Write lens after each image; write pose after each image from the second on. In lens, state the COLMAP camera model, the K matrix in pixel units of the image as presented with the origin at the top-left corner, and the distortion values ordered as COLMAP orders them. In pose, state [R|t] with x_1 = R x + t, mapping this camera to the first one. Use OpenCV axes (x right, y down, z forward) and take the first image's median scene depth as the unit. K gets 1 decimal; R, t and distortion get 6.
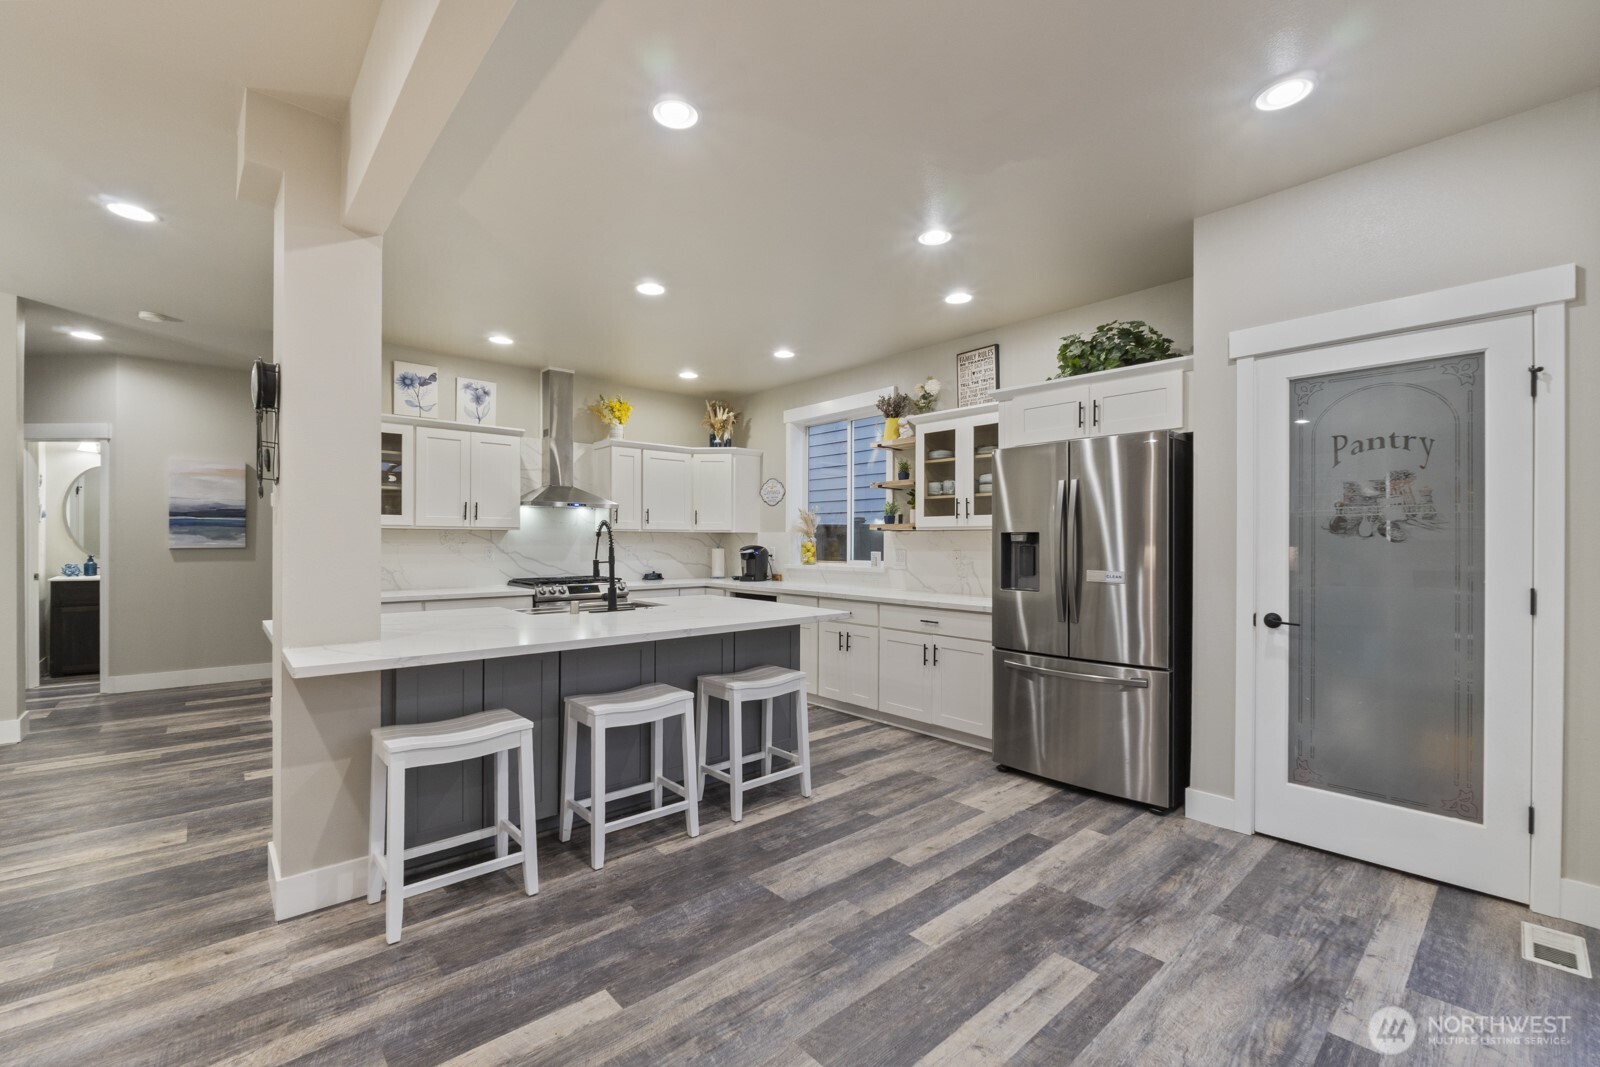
lens RADIAL K [[672.6, 0, 790.9], [0, 672.6, 541.0], [0, 0, 1]] dist [-0.010036, -0.001082]
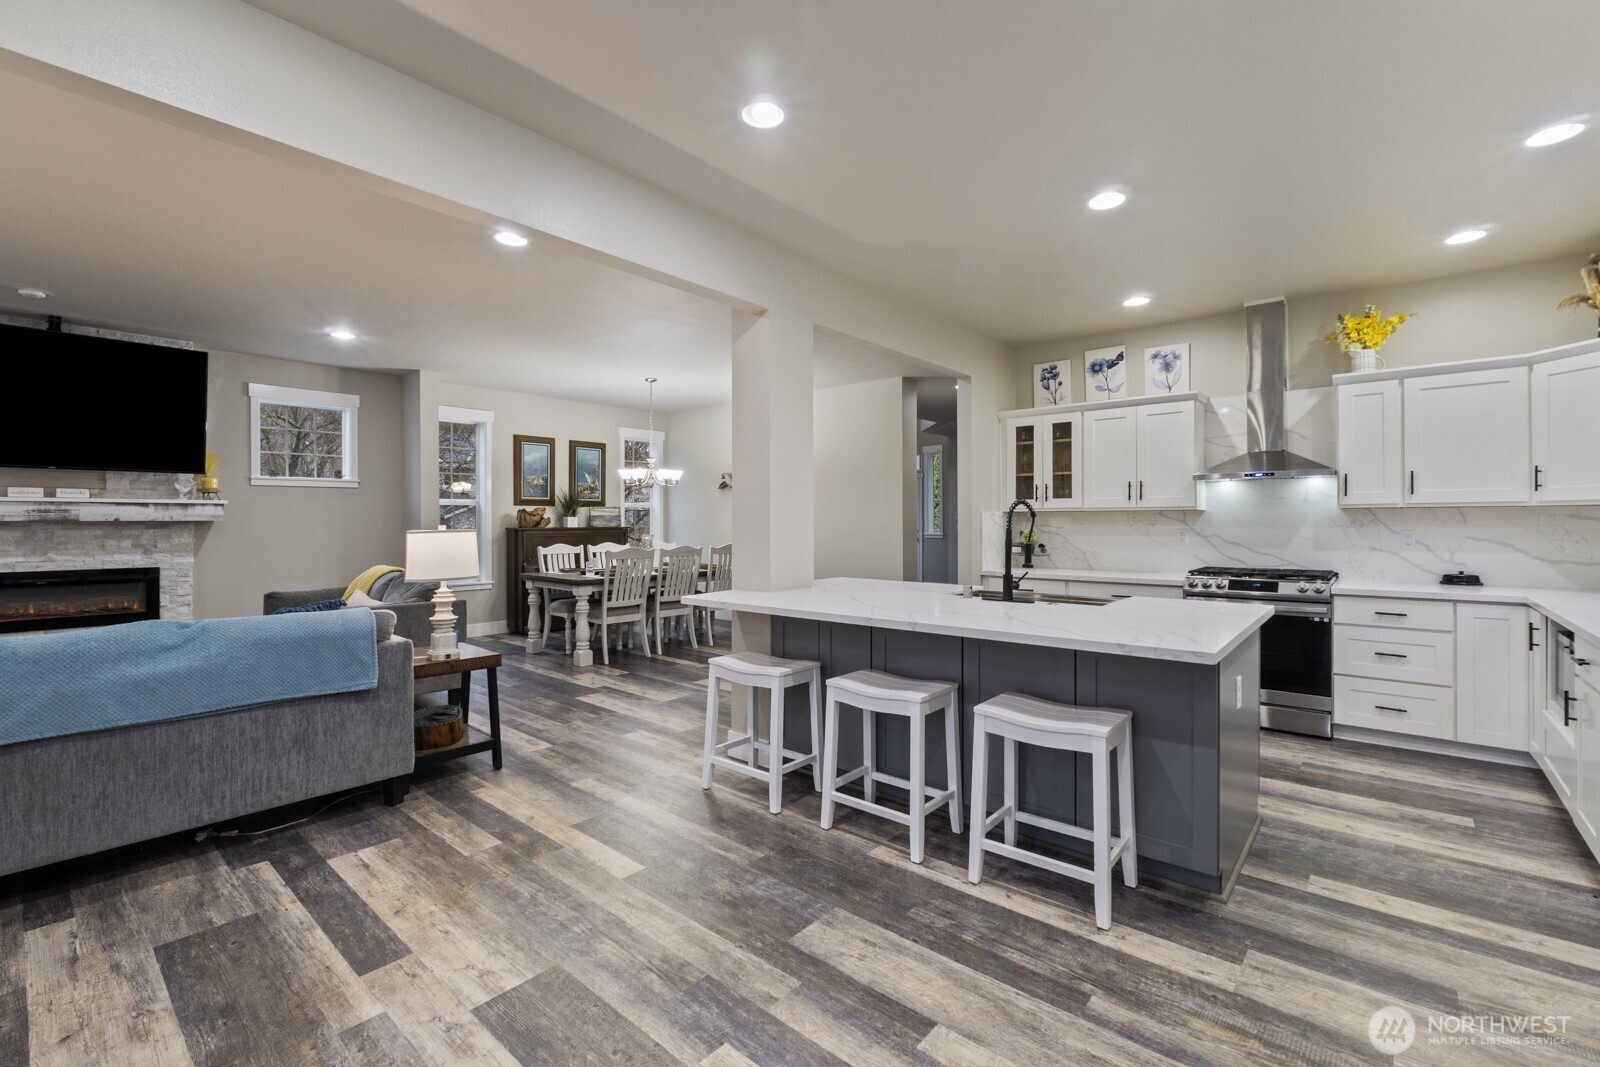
lens RADIAL K [[672.6, 0, 805.7], [0, 672.6, 527.8], [0, 0, 1]] dist [-0.010036, -0.001082]
pose [[0.150580, 0.004900, -0.988586, 0.417492], [0.003446, 0.999979, 0.005481, 0.000574], [0.988592, -0.004232, 0.150560, 0.438581]]
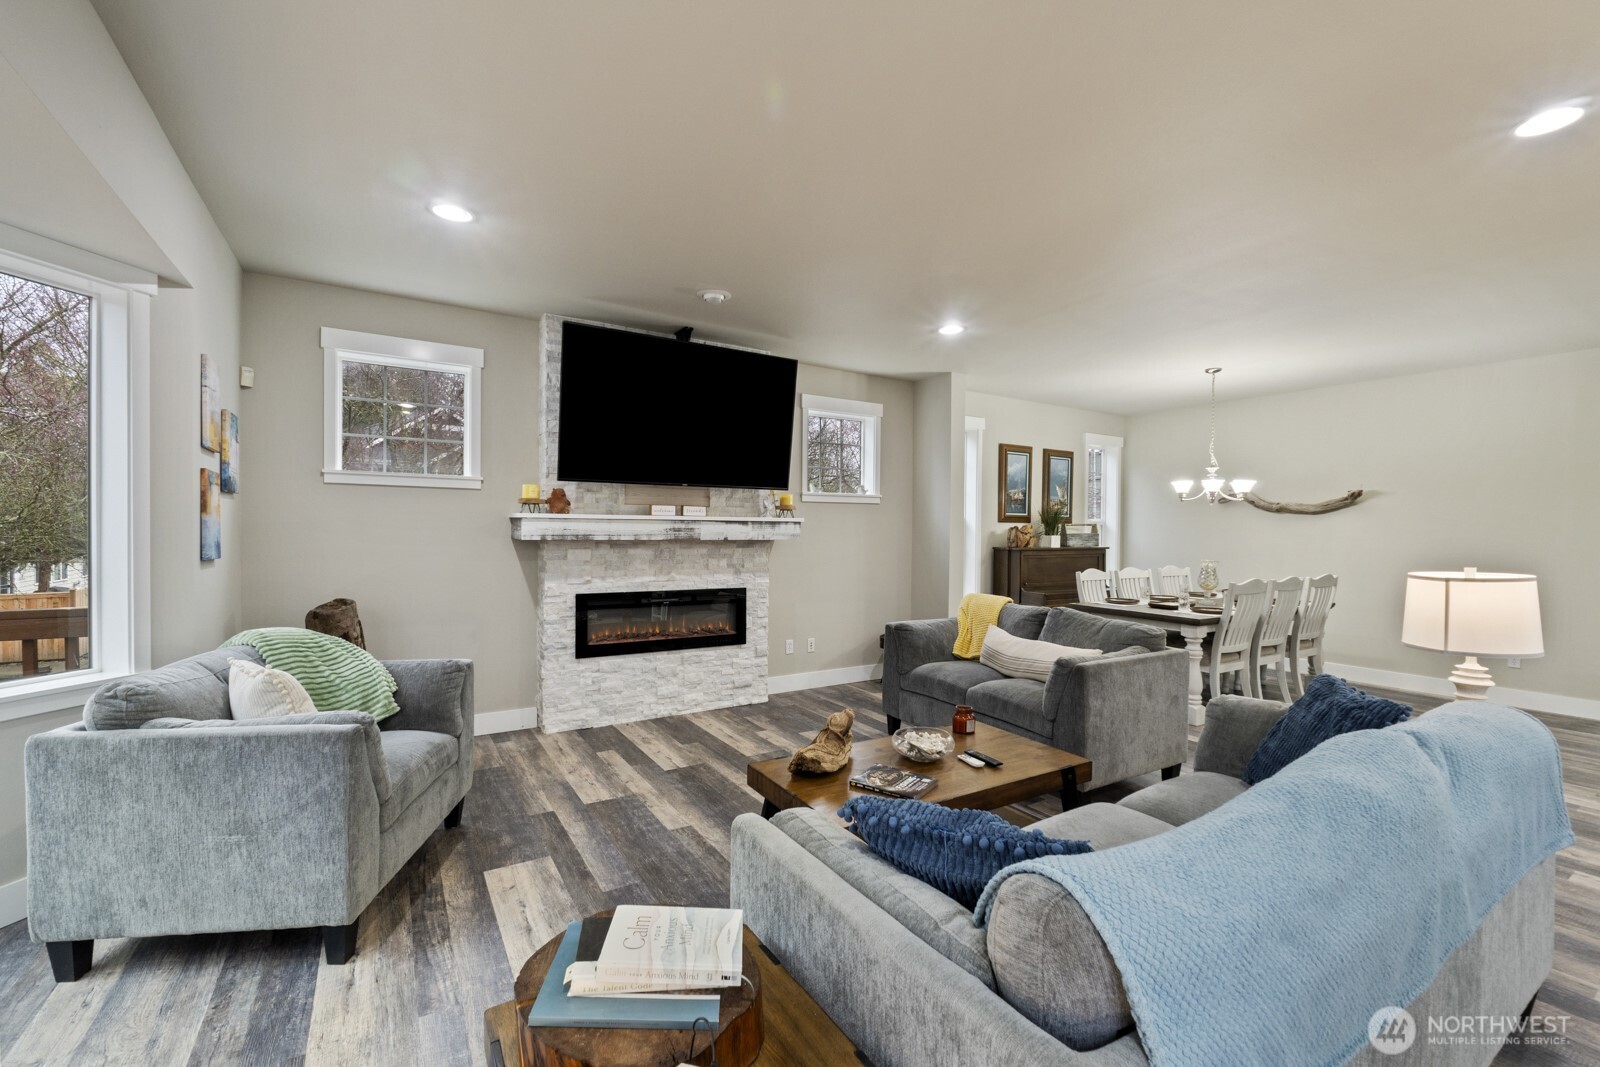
lens RADIAL K [[672.6, 0, 817.9], [0, 672.6, 534.8], [0, 0, 1]] dist [-0.010036, -0.001082]
pose [[-0.144165, -0.000874, -0.989553, 0.192050], [-0.008647, 0.999963, 0.000377, -0.018052], [0.989516, 0.008611, -0.144167, -0.215654]]
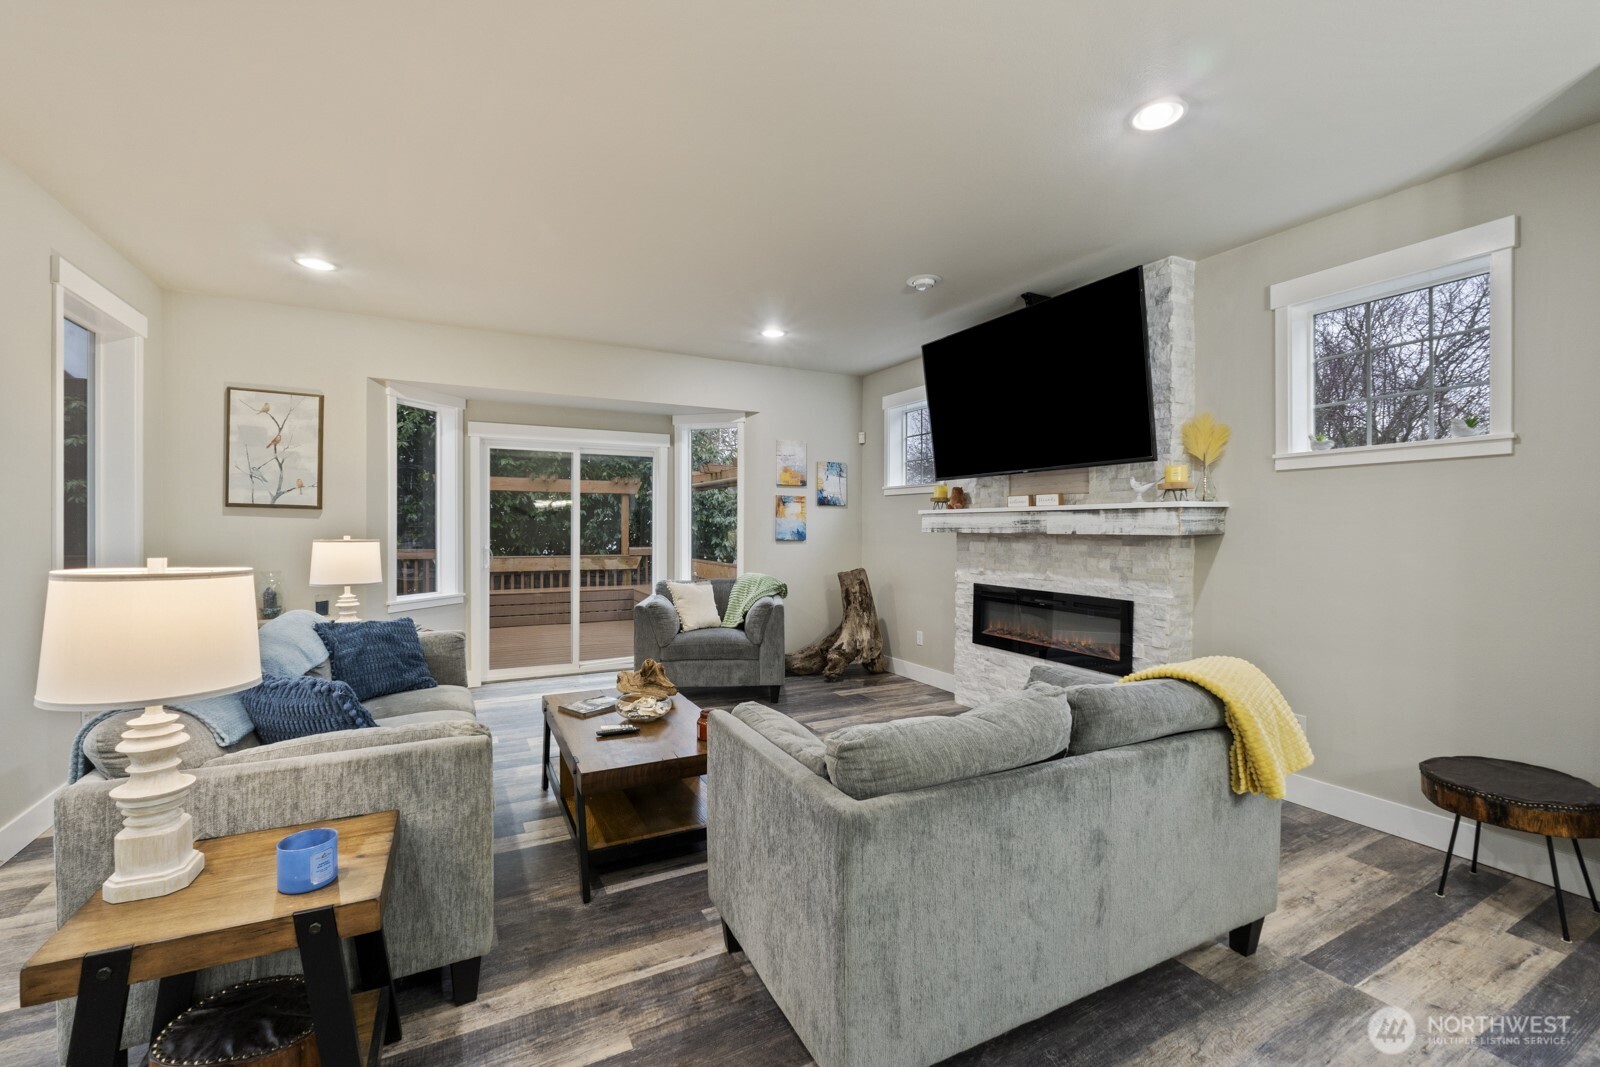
lens RADIAL K [[672.6, 0, 804.2], [0, 672.6, 525.8], [0, 0, 1]] dist [-0.010036, -0.001082]
pose [[-0.974779, -0.007954, 0.223031, -0.681549], [-0.008809, 0.999957, -0.002838, -0.013403], [-0.222999, -0.004732, -0.974807, 0.377678]]
